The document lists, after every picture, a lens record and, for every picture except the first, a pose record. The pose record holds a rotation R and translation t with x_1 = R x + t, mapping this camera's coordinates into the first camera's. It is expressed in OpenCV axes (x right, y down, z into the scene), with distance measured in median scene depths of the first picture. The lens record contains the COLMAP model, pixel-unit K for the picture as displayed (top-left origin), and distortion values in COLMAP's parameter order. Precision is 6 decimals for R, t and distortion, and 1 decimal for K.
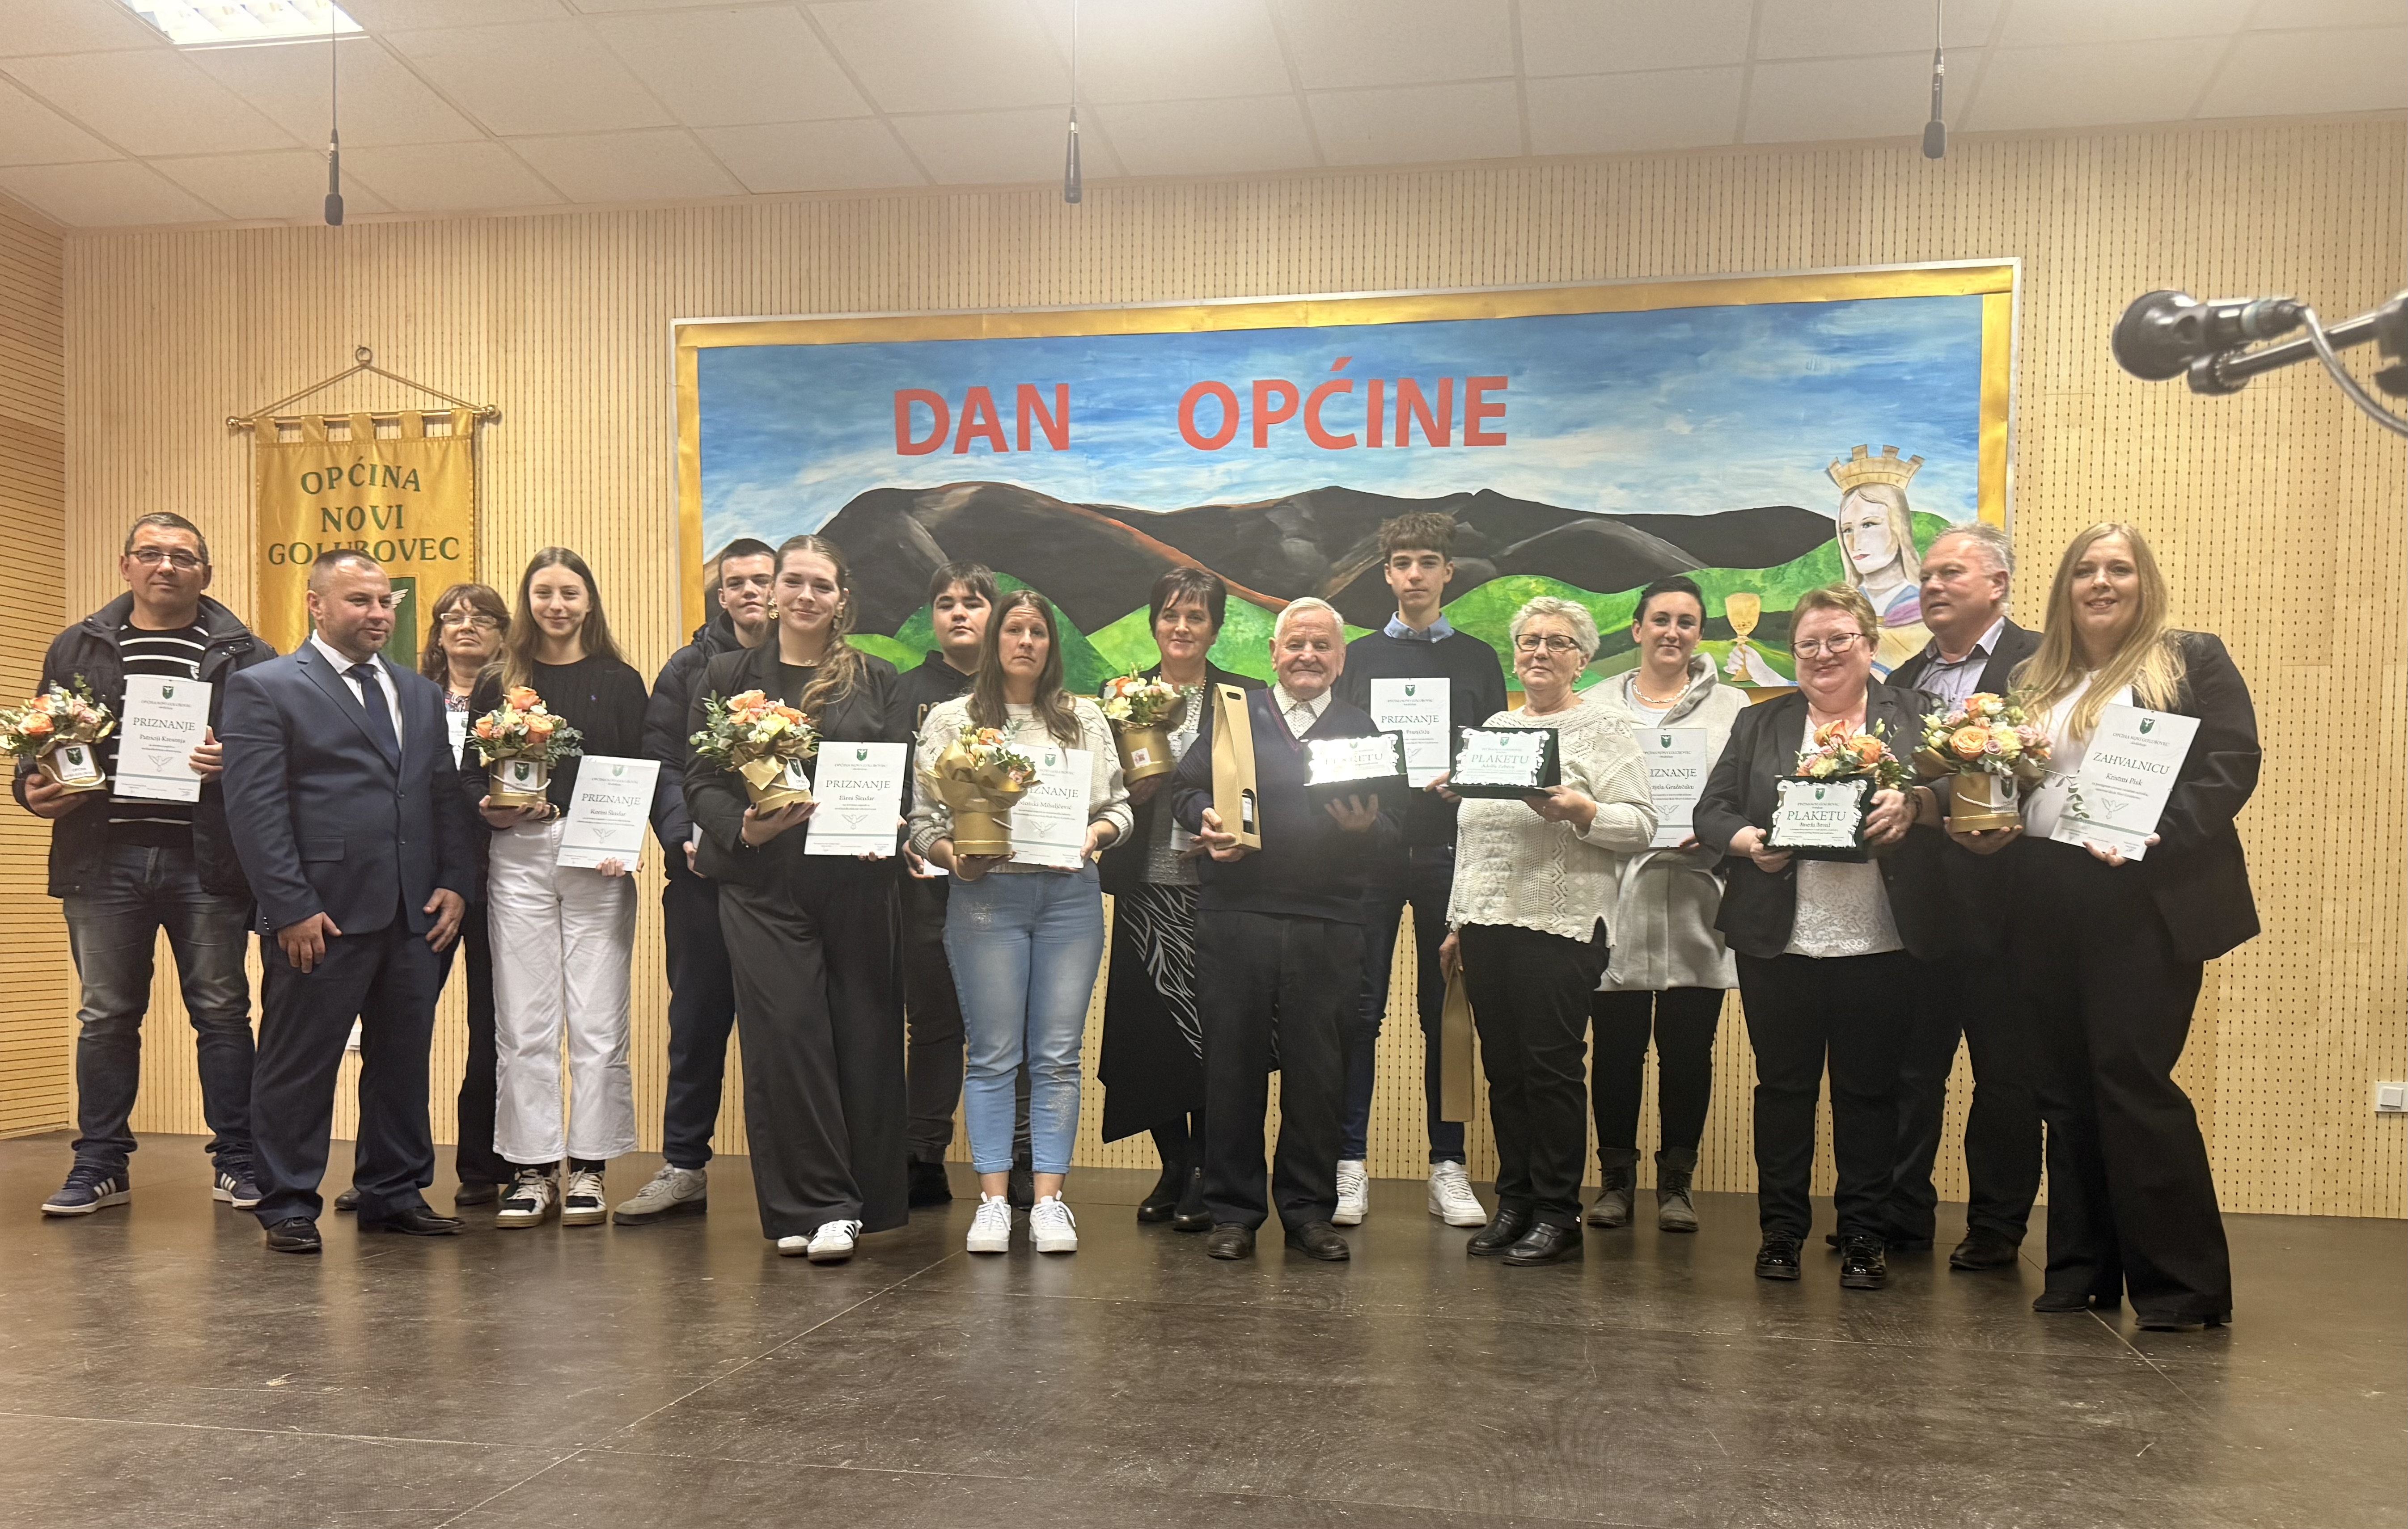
lens RADIAL K [[2733.8, 0, 1295.7], [0, 2733.8, 1033.0], [0, 0, 1]] dist [0.297248, -0.949498]
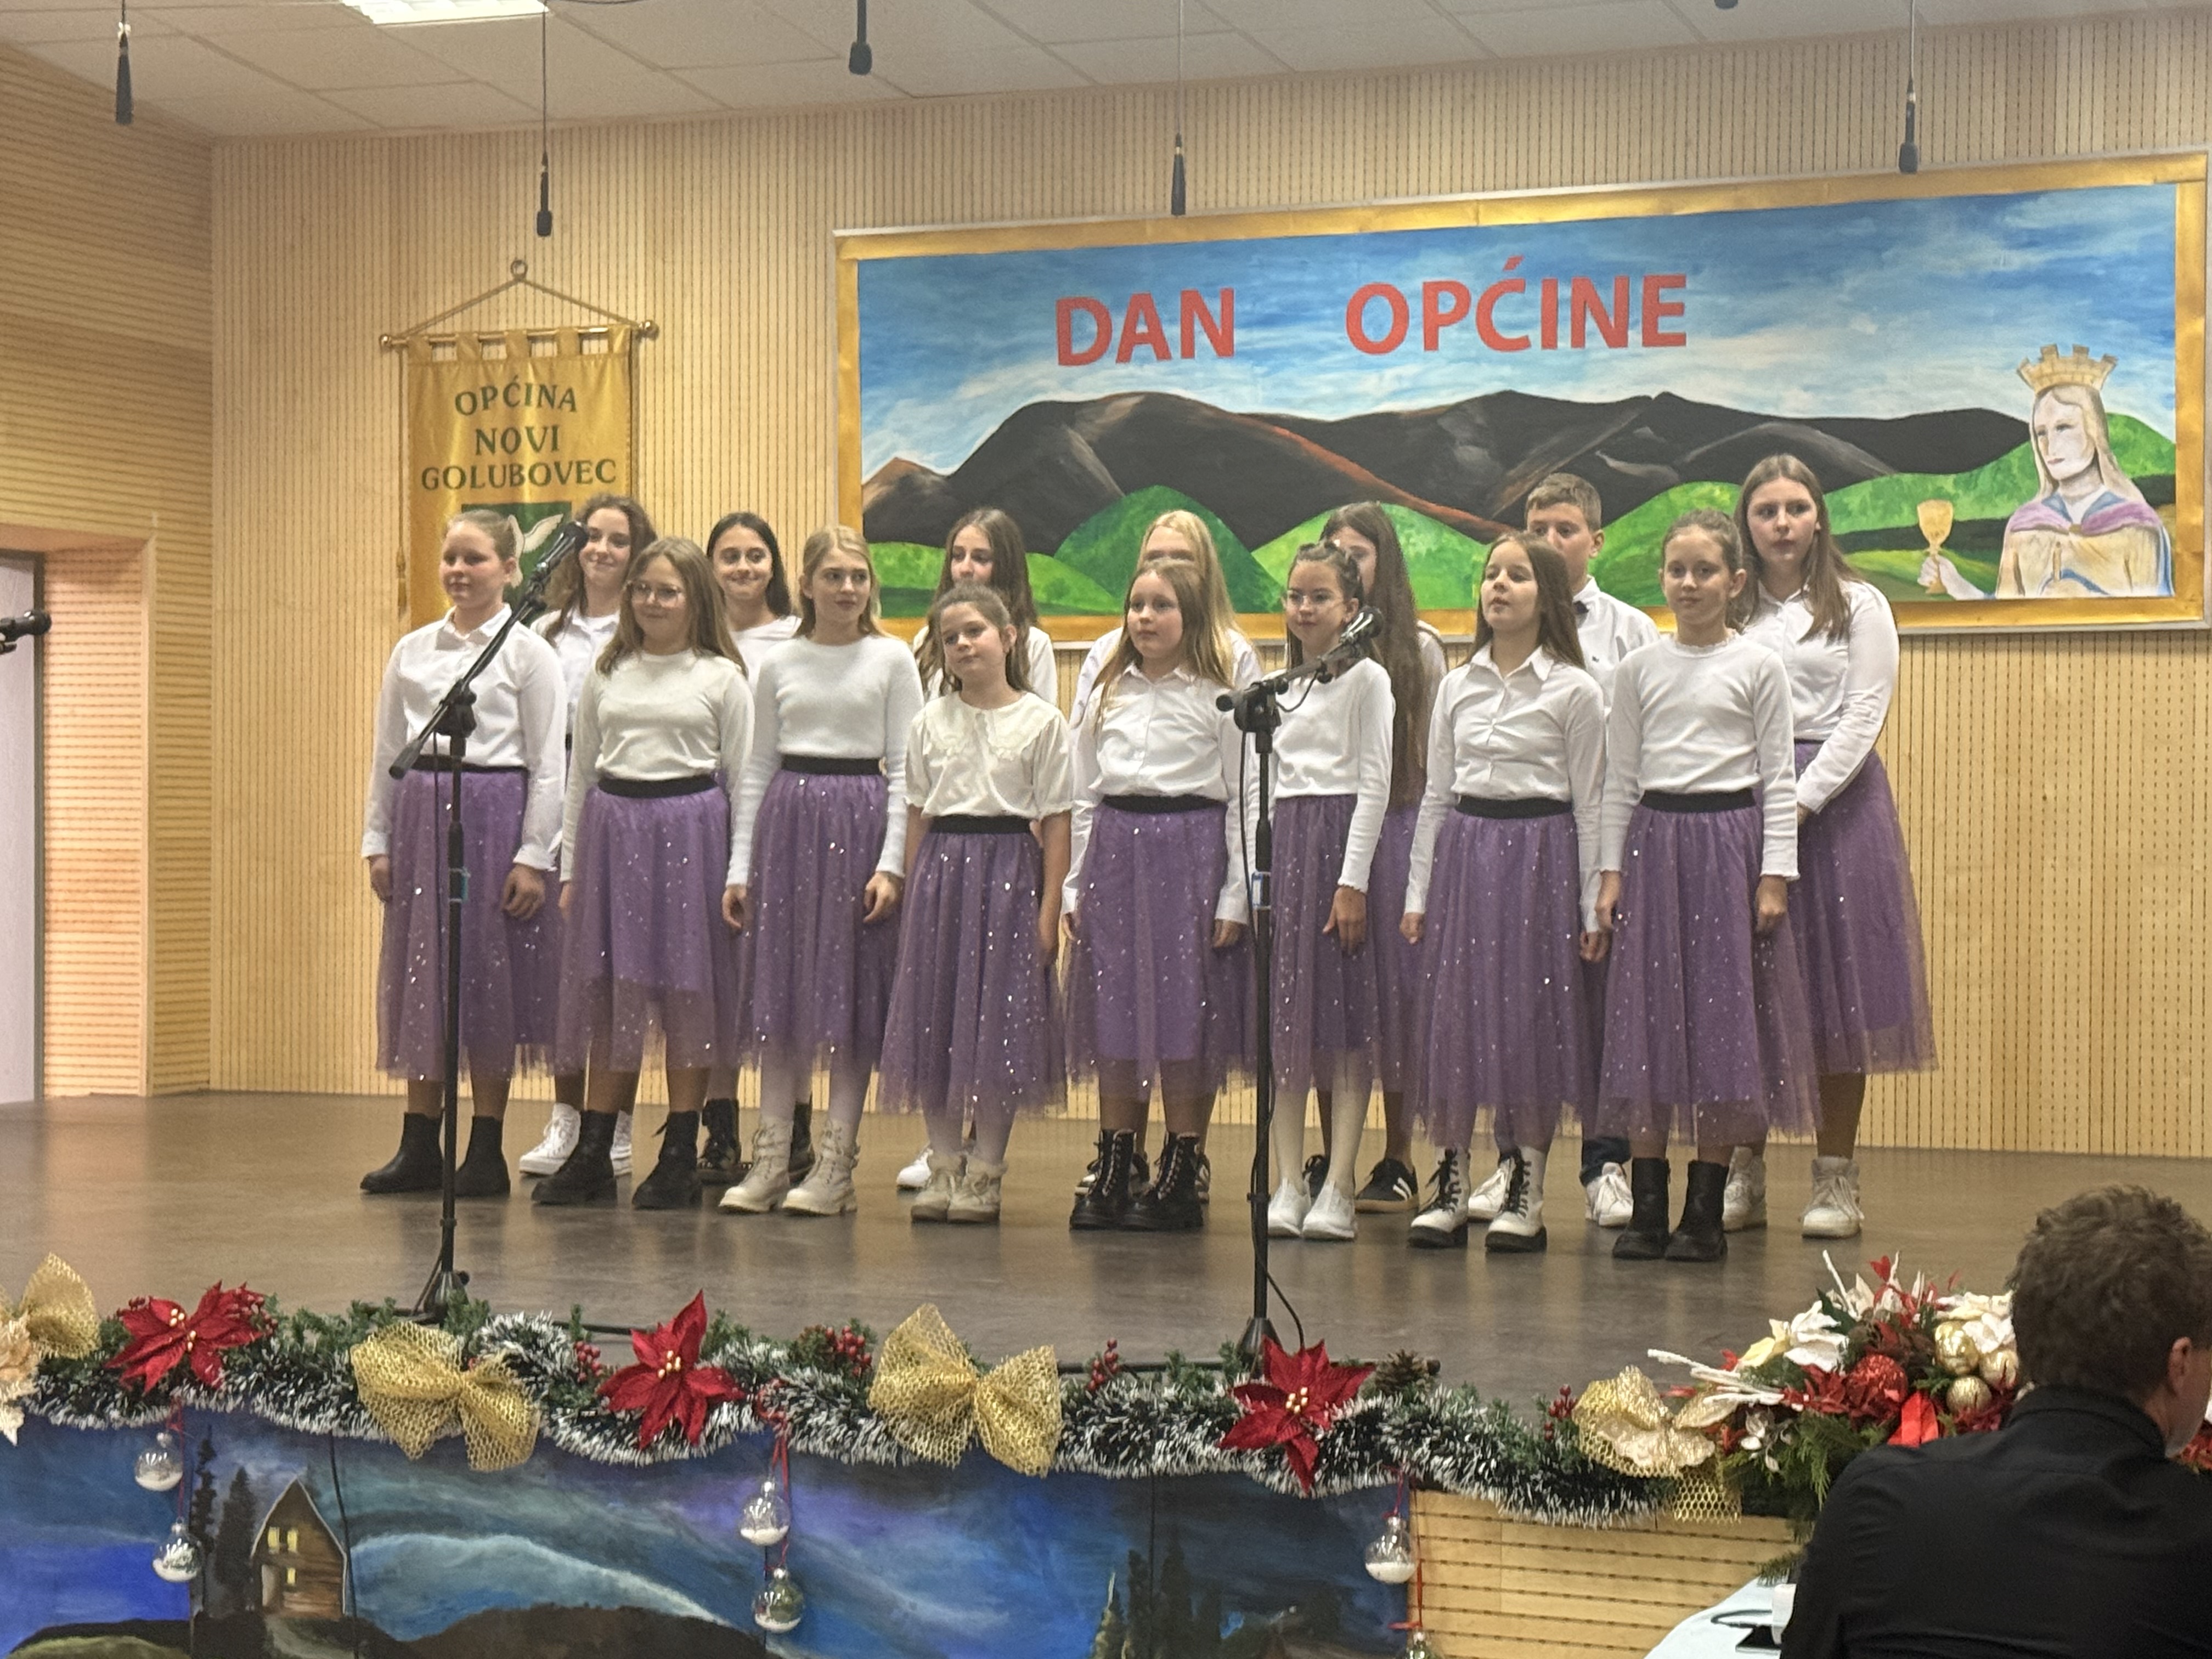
lens RADIAL K [[5359.4, 0, 1106.0], [0, 5359.4, 829.5], [0, 0, 1]] dist [0.228940, 0.587082]
pose [[0.981002, -0.009982, -0.193742, 0.224112], [0.001713, 0.999082, -0.042802, 0.027246], [0.193991, 0.041657, 0.980118, -0.778531]]
